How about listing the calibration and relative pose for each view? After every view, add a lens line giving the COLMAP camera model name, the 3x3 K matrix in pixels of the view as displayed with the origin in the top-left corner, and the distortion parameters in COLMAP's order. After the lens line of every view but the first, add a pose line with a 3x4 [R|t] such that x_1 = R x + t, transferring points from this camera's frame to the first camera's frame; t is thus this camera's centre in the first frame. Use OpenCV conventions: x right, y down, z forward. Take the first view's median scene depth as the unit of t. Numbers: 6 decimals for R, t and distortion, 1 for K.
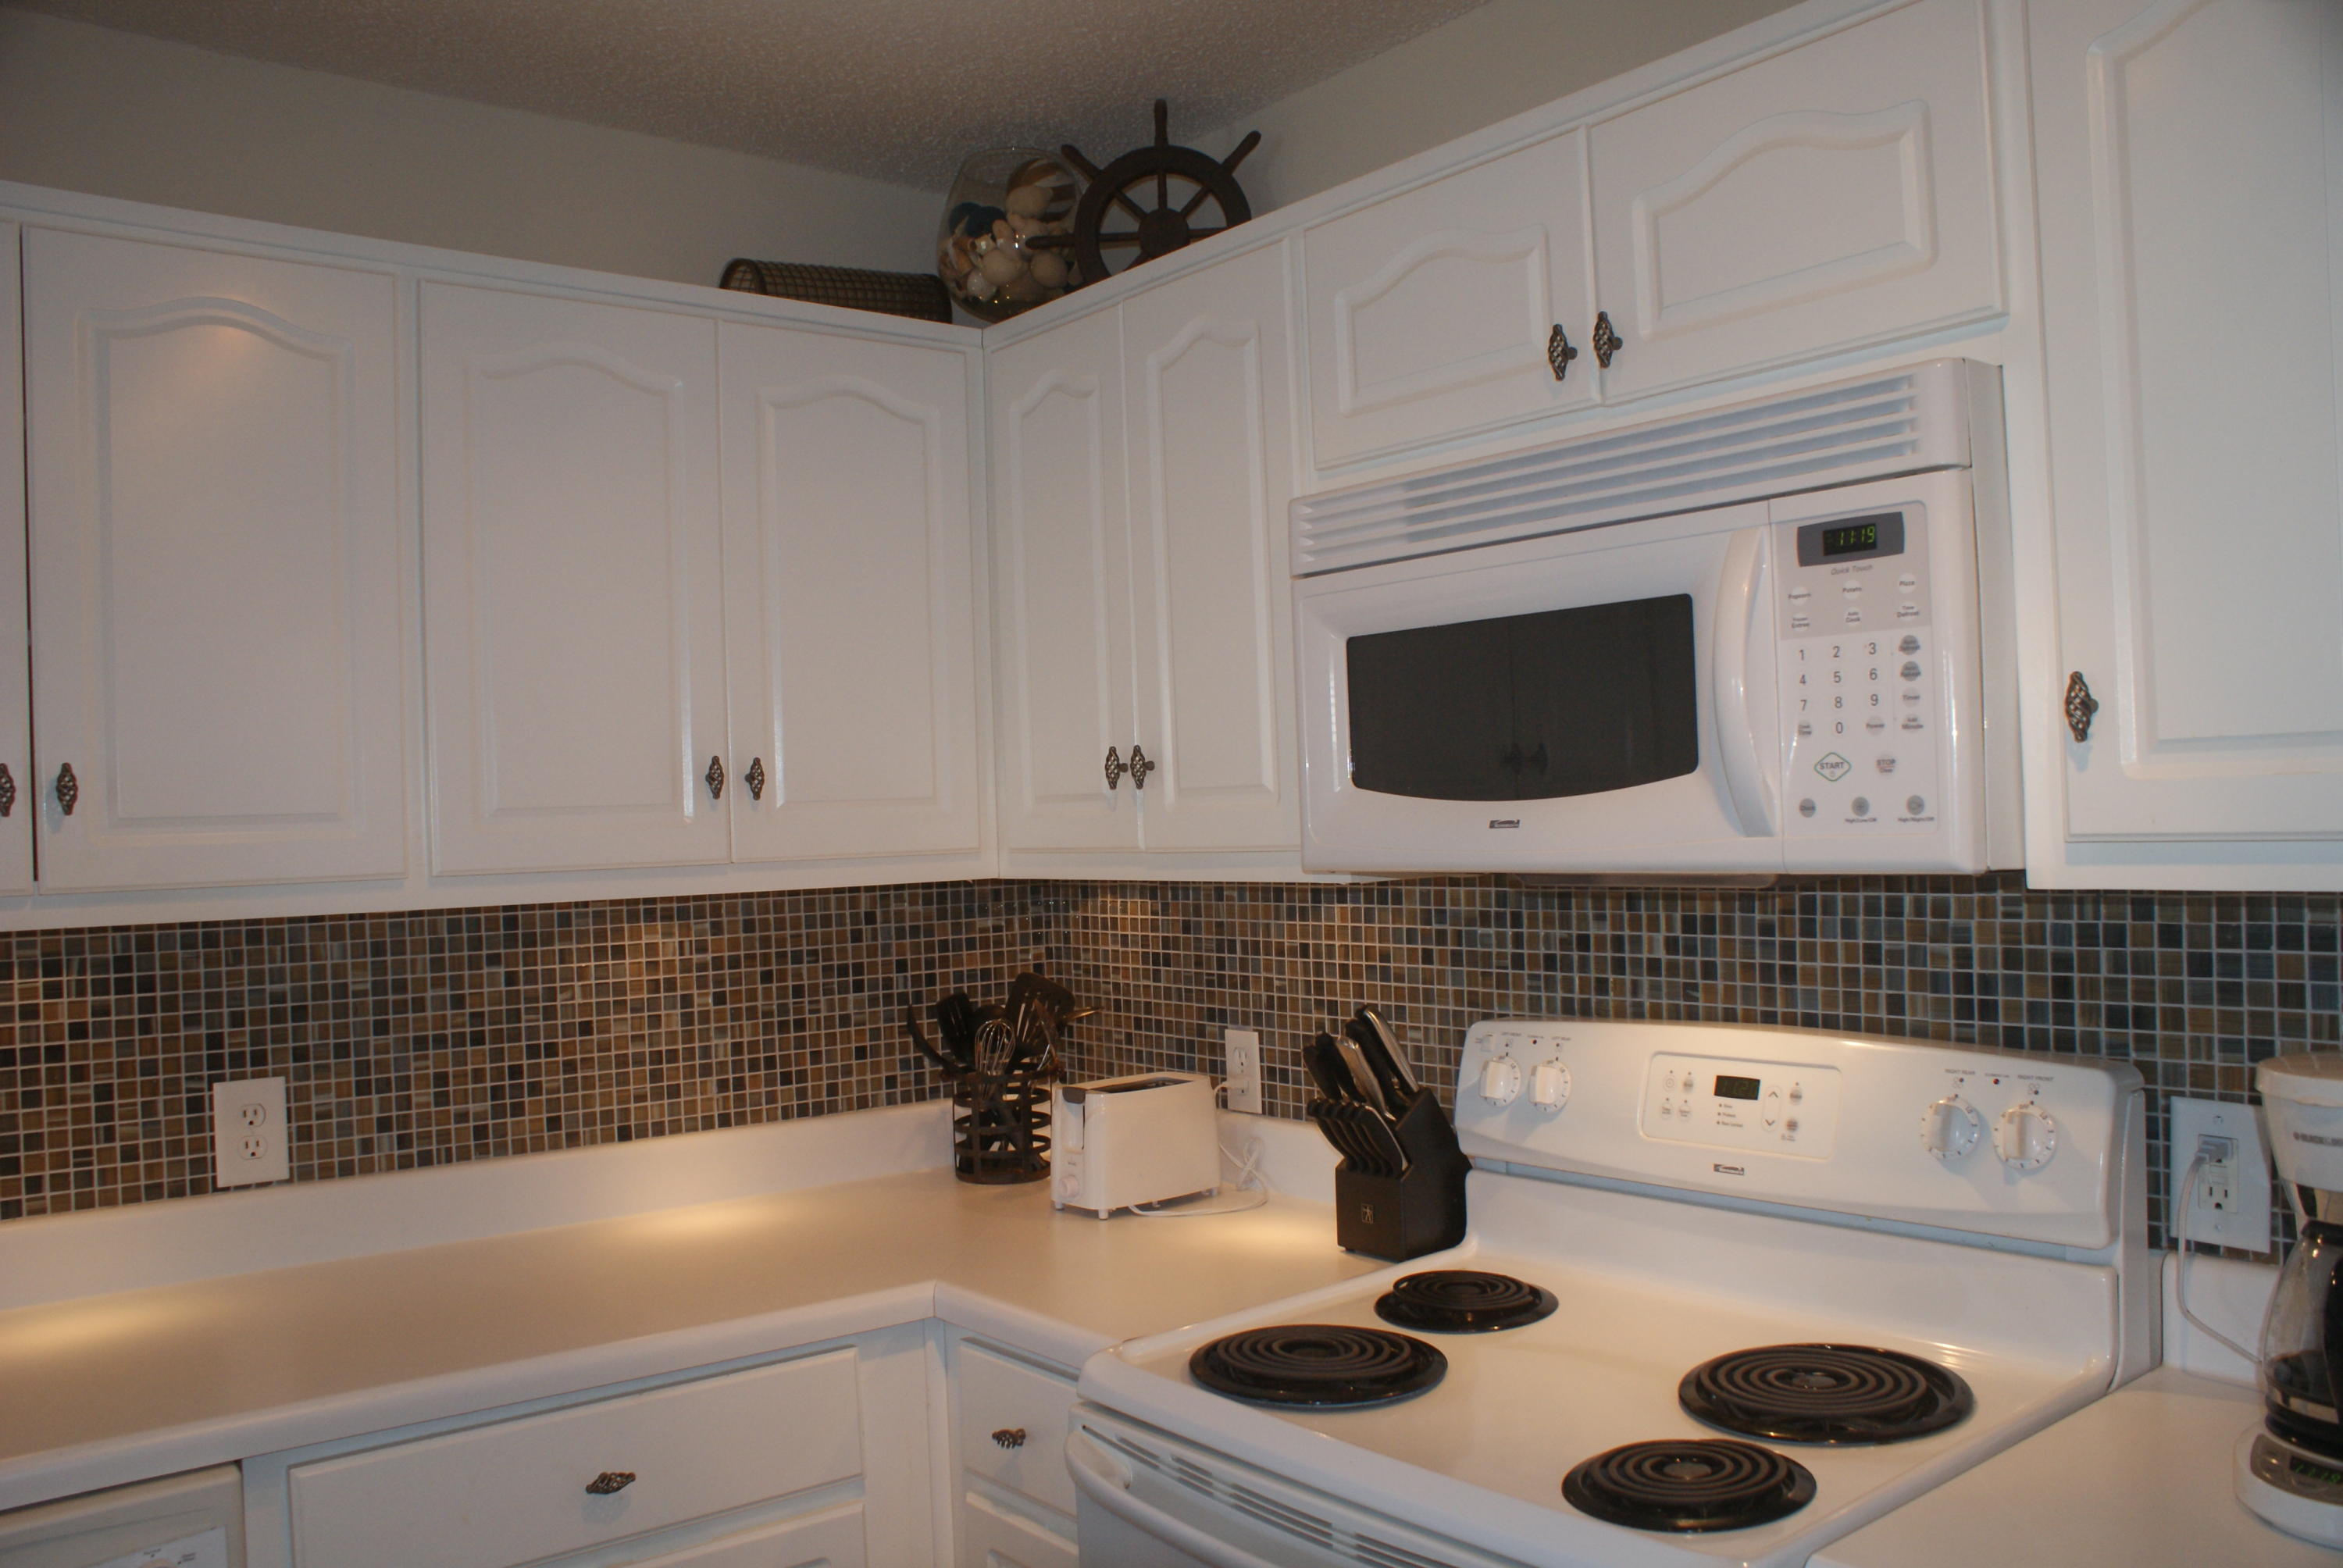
lens RADIAL K [[1845.6, 0, 1164.9], [0, 1845.6, 813.9], [0, 0, 1]] dist [-0.159634, 0.138064]
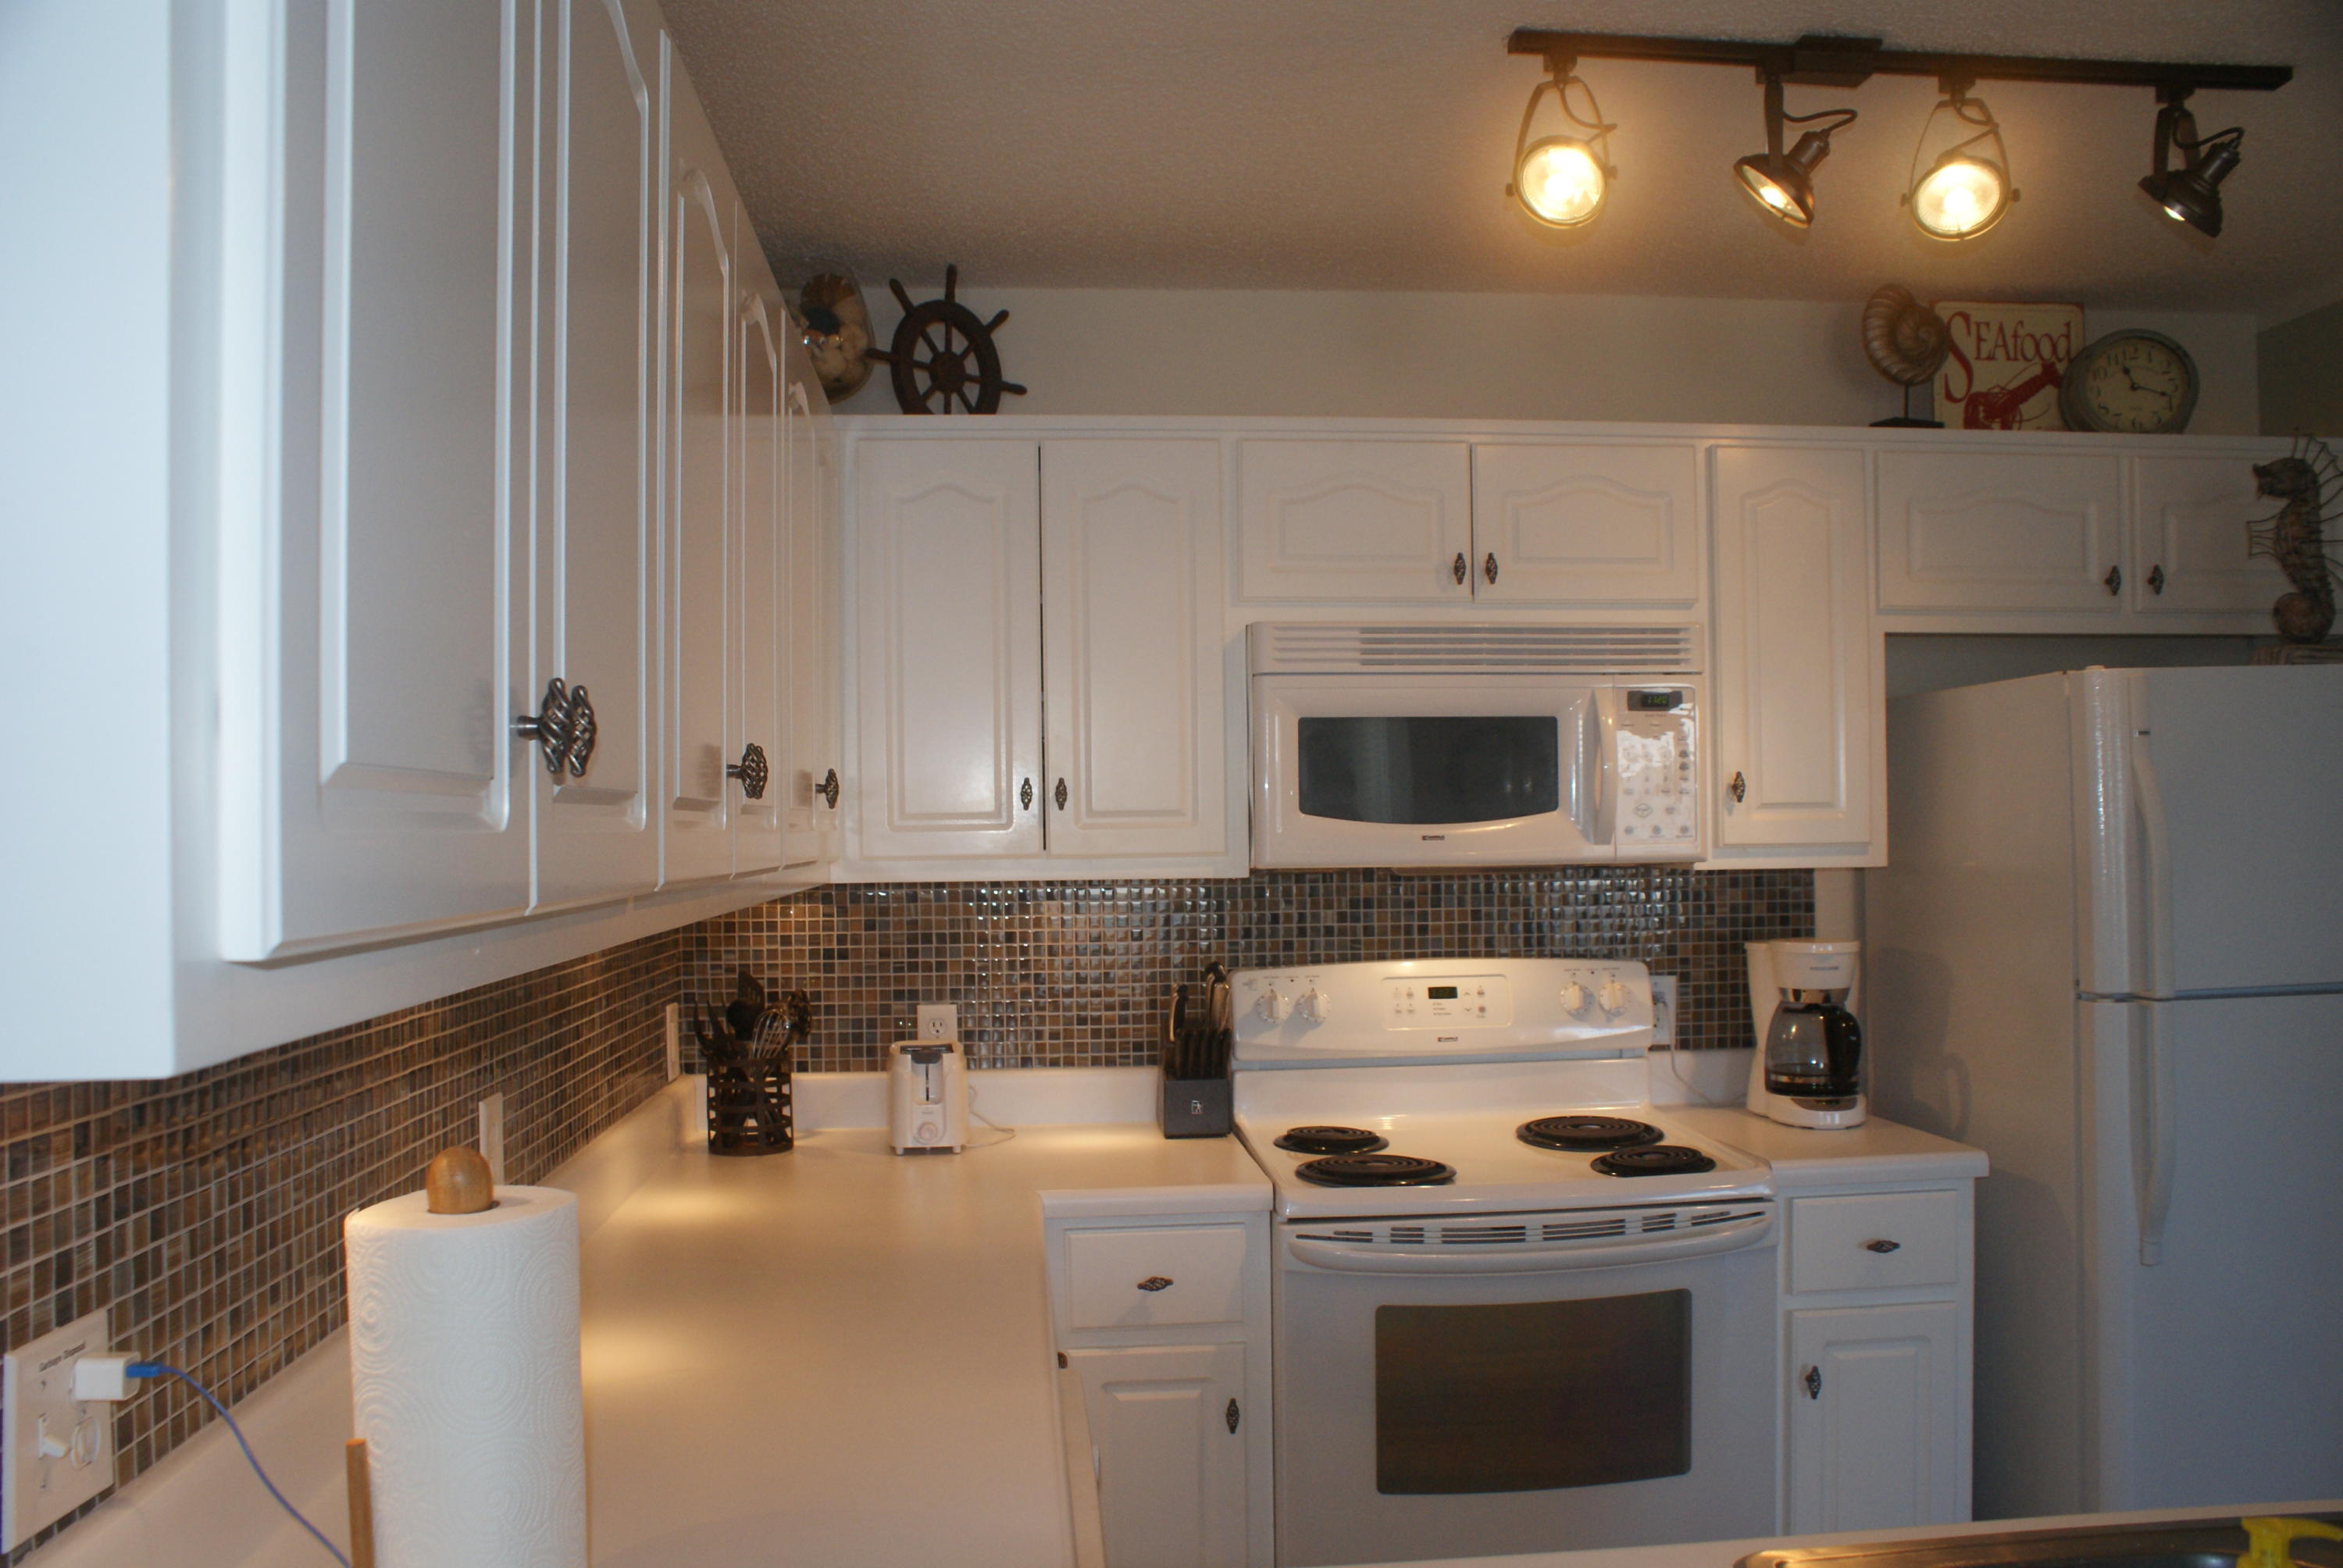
lens RADIAL K [[1845.6, 0, 1164.9], [0, 1845.6, 813.9], [0, 0, 1]] dist [-0.159634, 0.138064]
pose [[0.563724, 0.031062, 0.825379, -1.263347], [-0.005902, 0.999419, -0.033581, 0.038863], [-0.825942, 0.014059, 0.563579, 0.217278]]
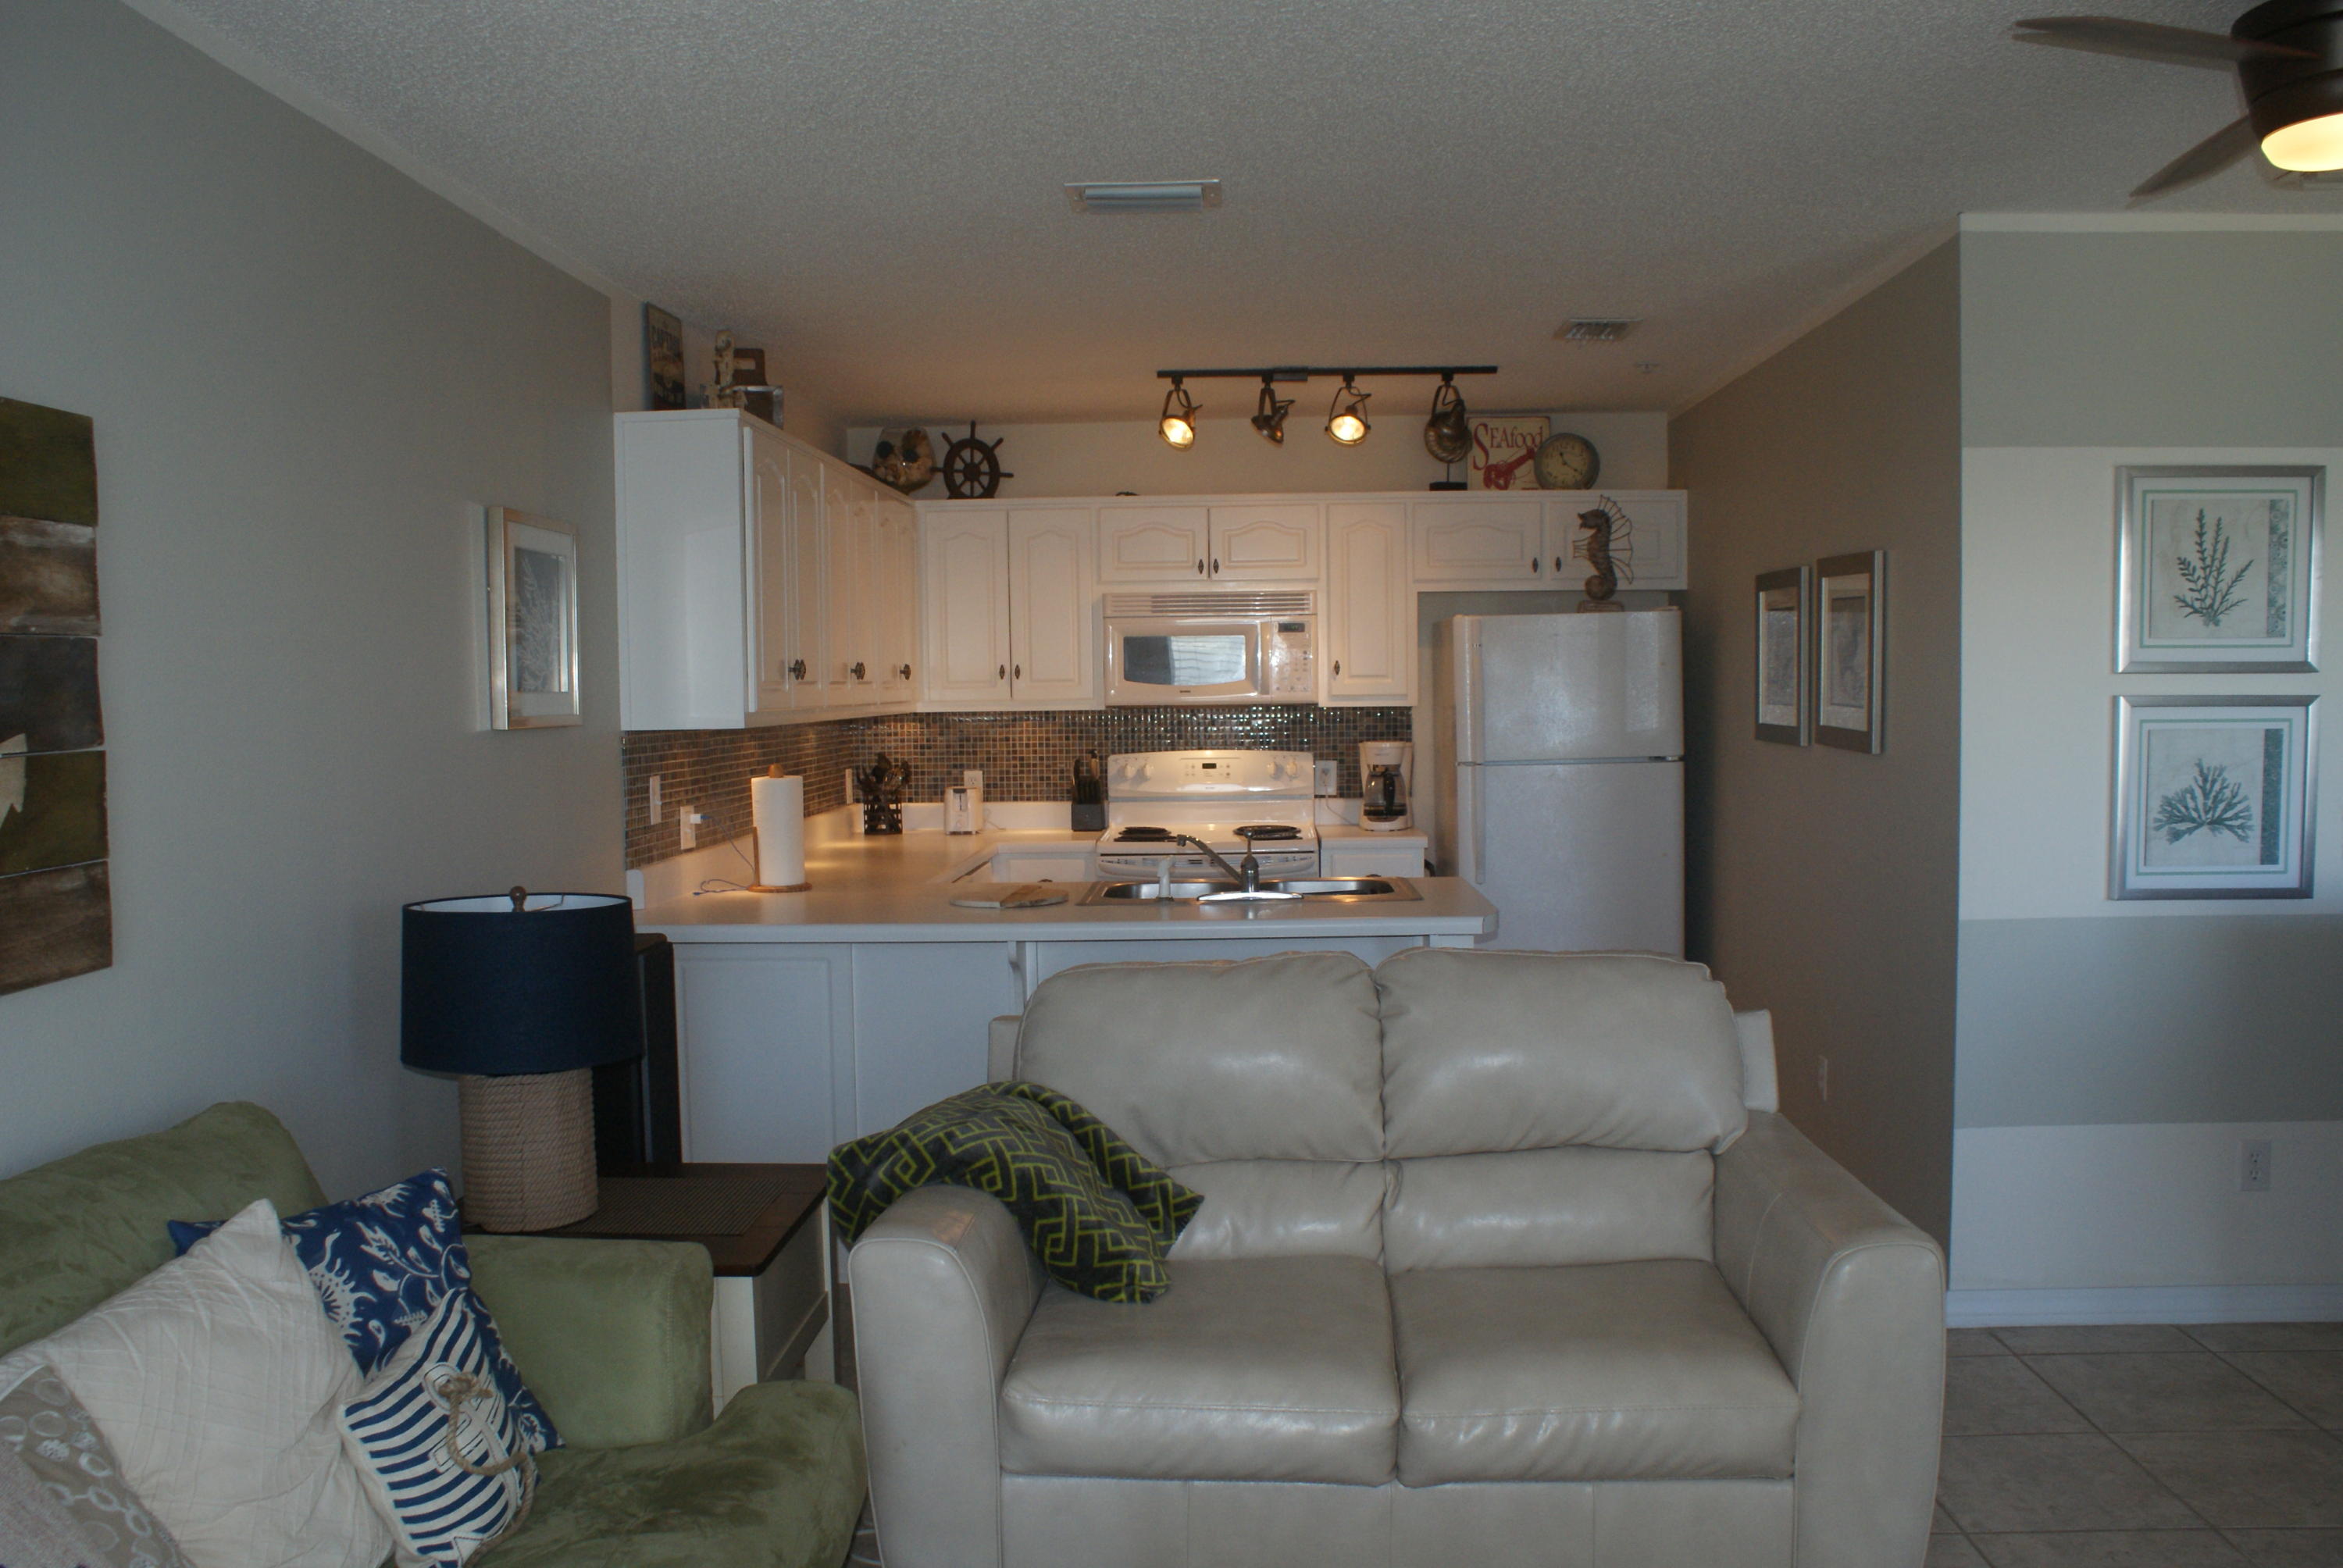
lens RADIAL K [[1845.6, 0, 1164.9], [0, 1845.6, 813.9], [0, 0, 1]] dist [-0.159634, 0.138064]
pose [[0.659765, -0.029030, 0.750911, -2.454459], [-0.008207, 0.998916, 0.045829, 0.076193], [-0.751428, -0.036399, 0.658811, -1.335090]]
